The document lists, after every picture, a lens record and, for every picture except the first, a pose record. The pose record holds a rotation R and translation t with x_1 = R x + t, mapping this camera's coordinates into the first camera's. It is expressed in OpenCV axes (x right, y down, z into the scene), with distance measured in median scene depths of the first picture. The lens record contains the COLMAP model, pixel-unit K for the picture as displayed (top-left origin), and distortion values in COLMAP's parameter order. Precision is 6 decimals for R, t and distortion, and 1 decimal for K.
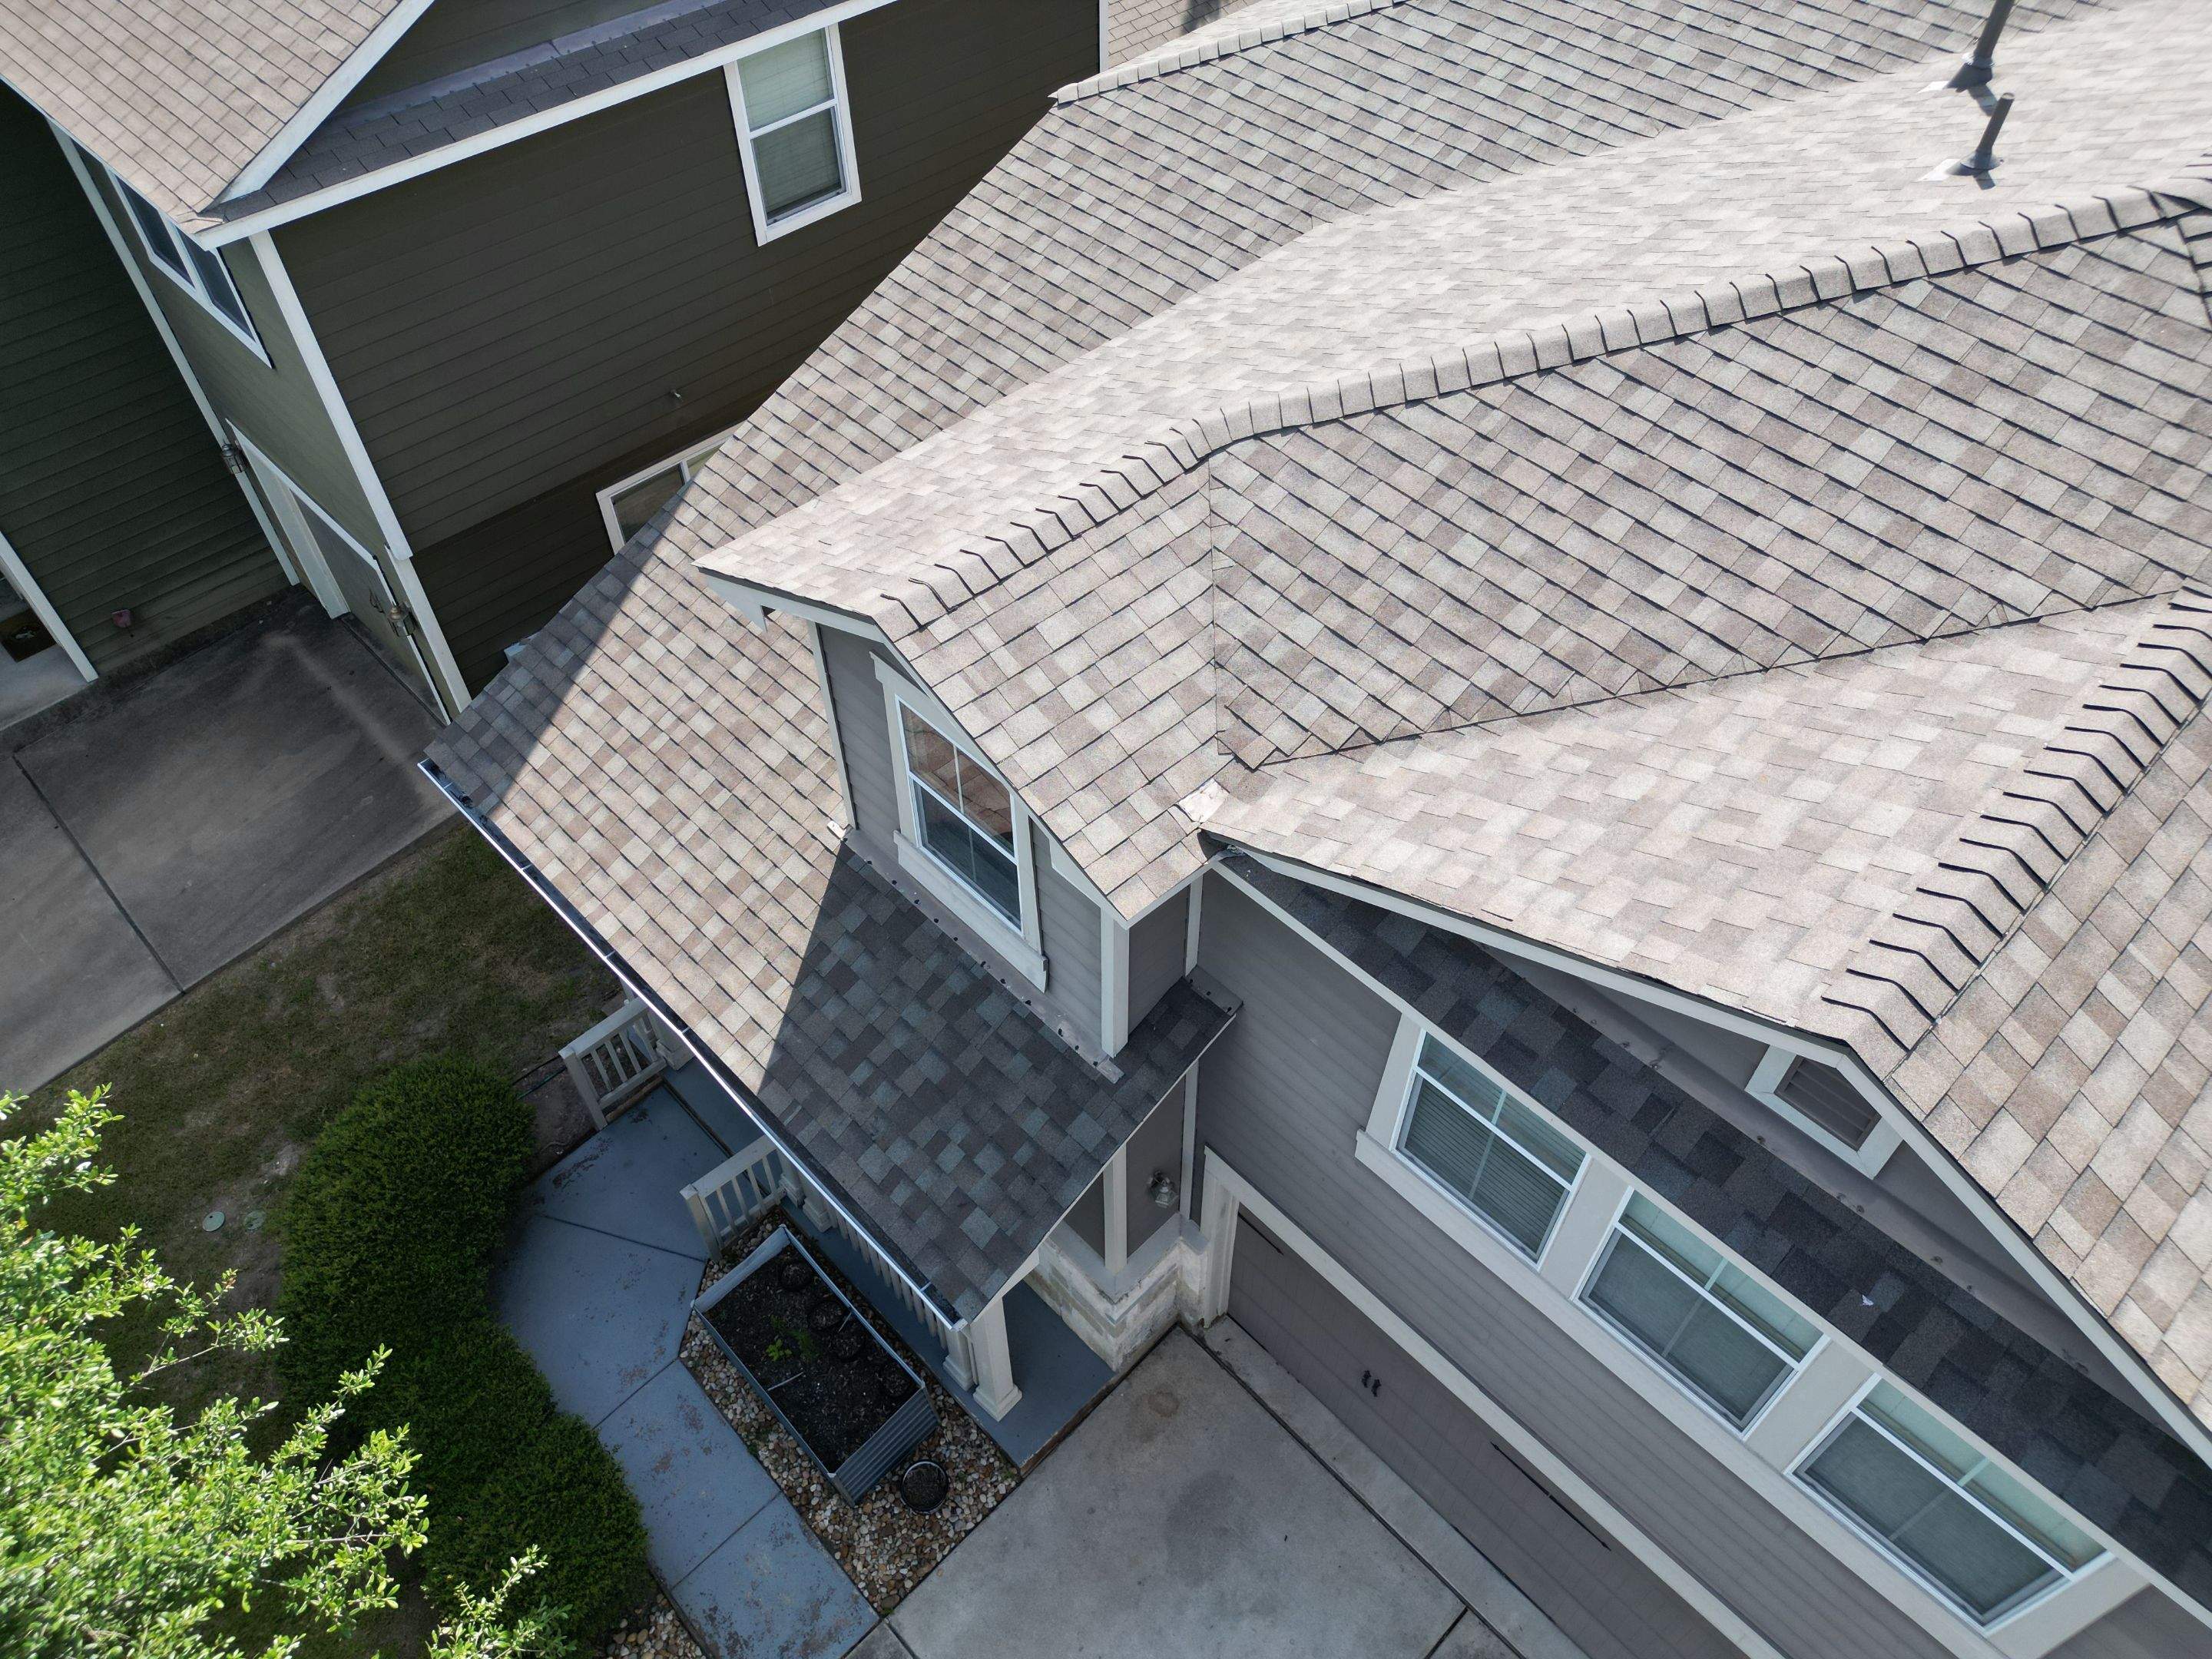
lens RADIAL K [[1550.3, 0, 1097.8], [0, 1550.3, 828.9], [0, 0, 1]] dist [0.069506, -0.070019]
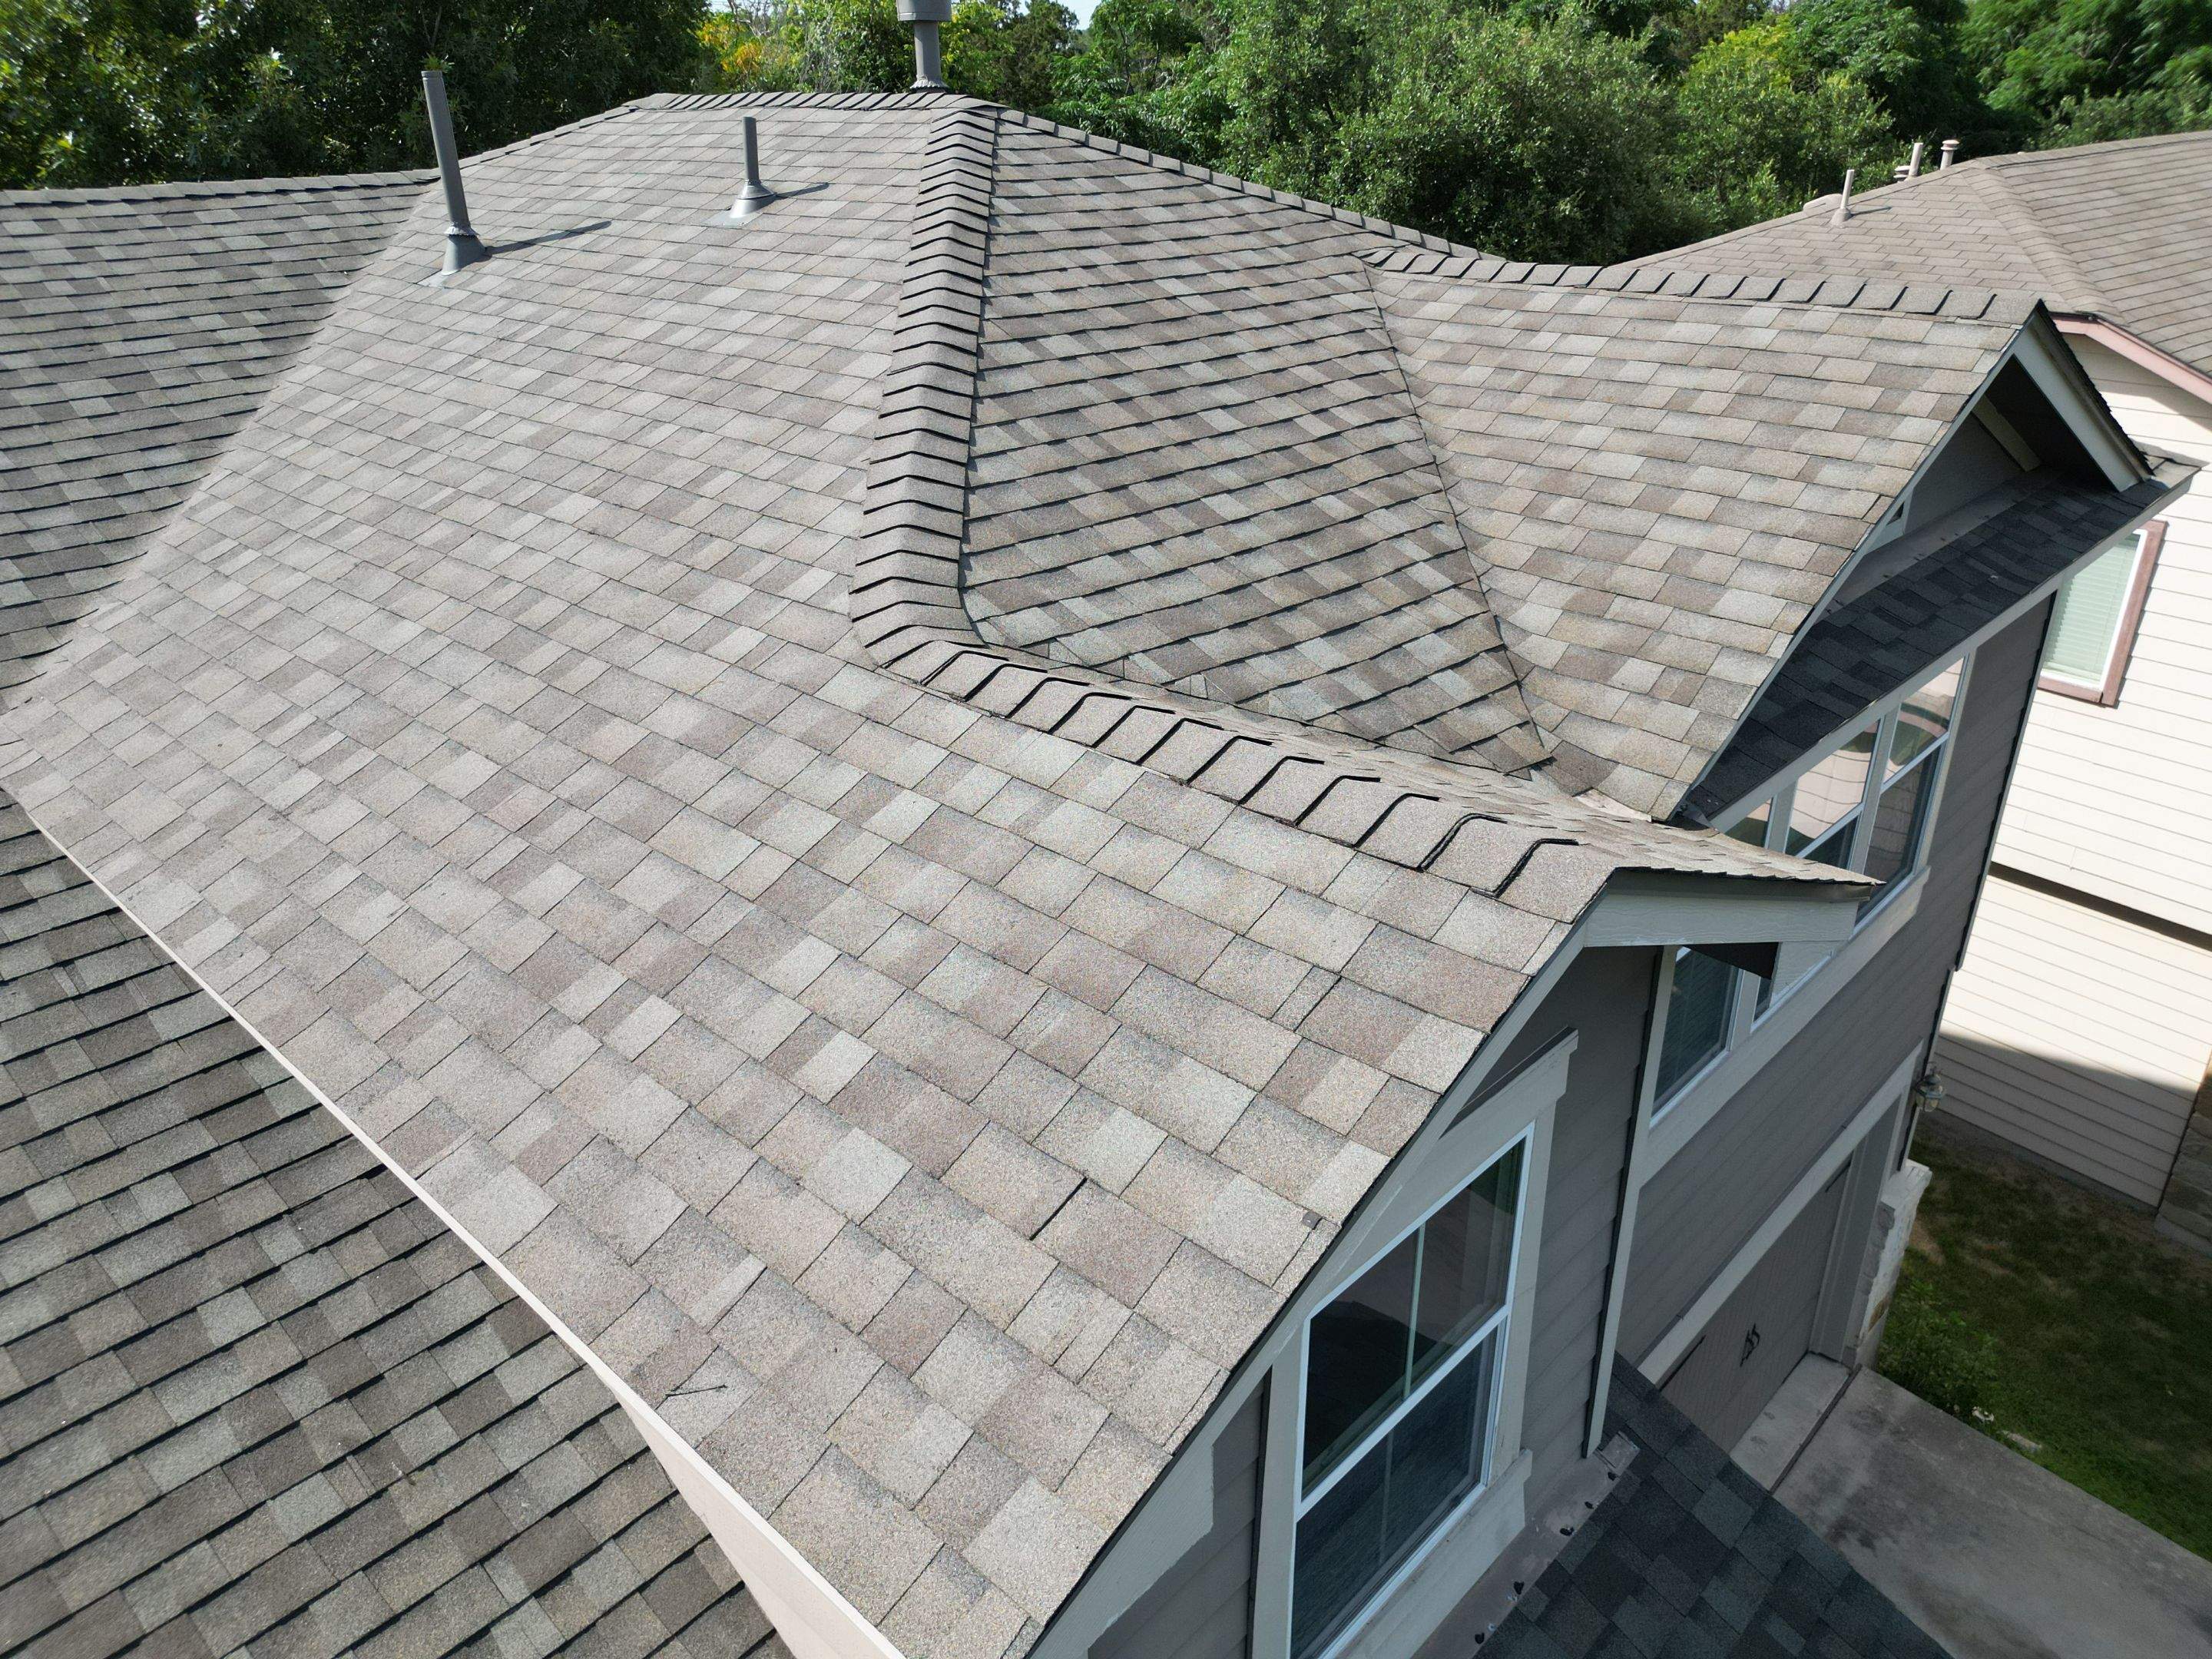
lens RADIAL K [[1550.3, 0, 1101.0], [0, 1550.3, 831.2], [0, 0, 1]] dist [0.069506, -0.070019]
pose [[-0.037998, -0.429636, 0.902202, -0.393875], [0.767769, 0.565330, 0.301551, -0.287191], [-0.639599, 0.704141, 0.308380, 0.731492]]
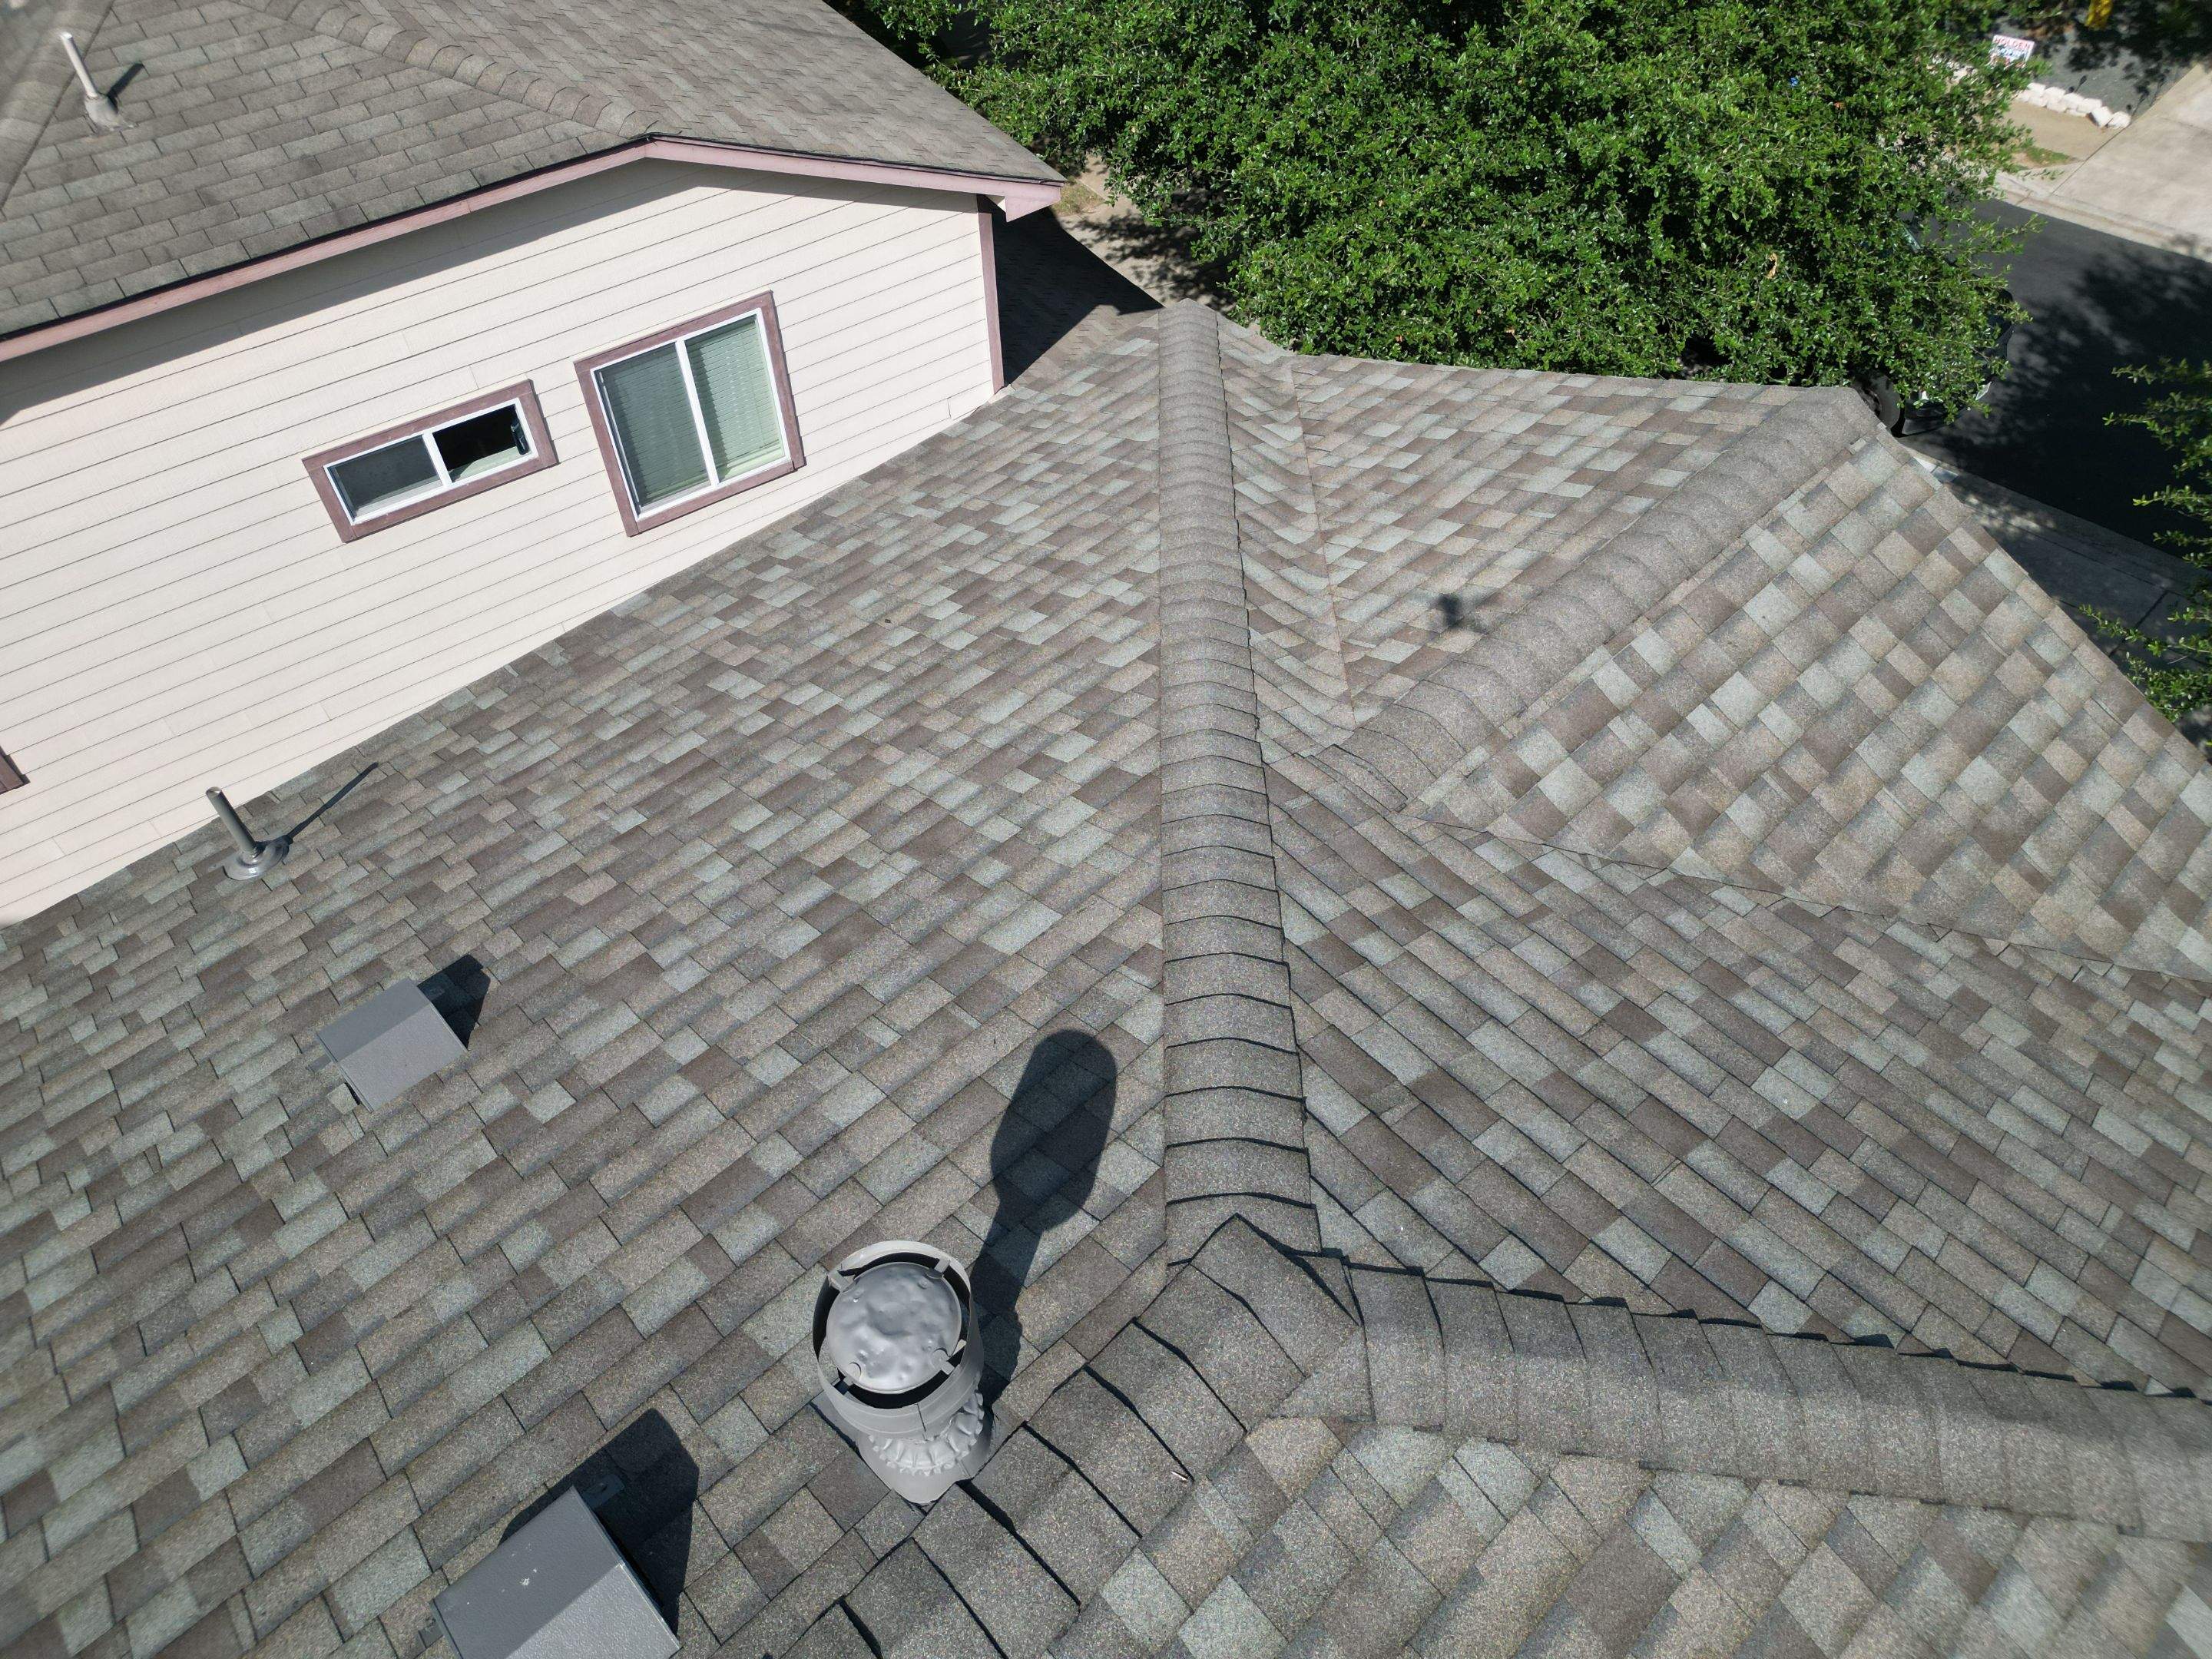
lens RADIAL K [[1550.3, 0, 1103.3], [0, 1550.3, 829.8], [0, 0, 1]] dist [0.069506, -0.070019]
pose [[-0.999772, 0.003178, 0.021103, 0.556289], [0.020293, -0.164429, 0.986180, -0.616250], [0.006604, 0.986384, 0.164327, 0.606839]]
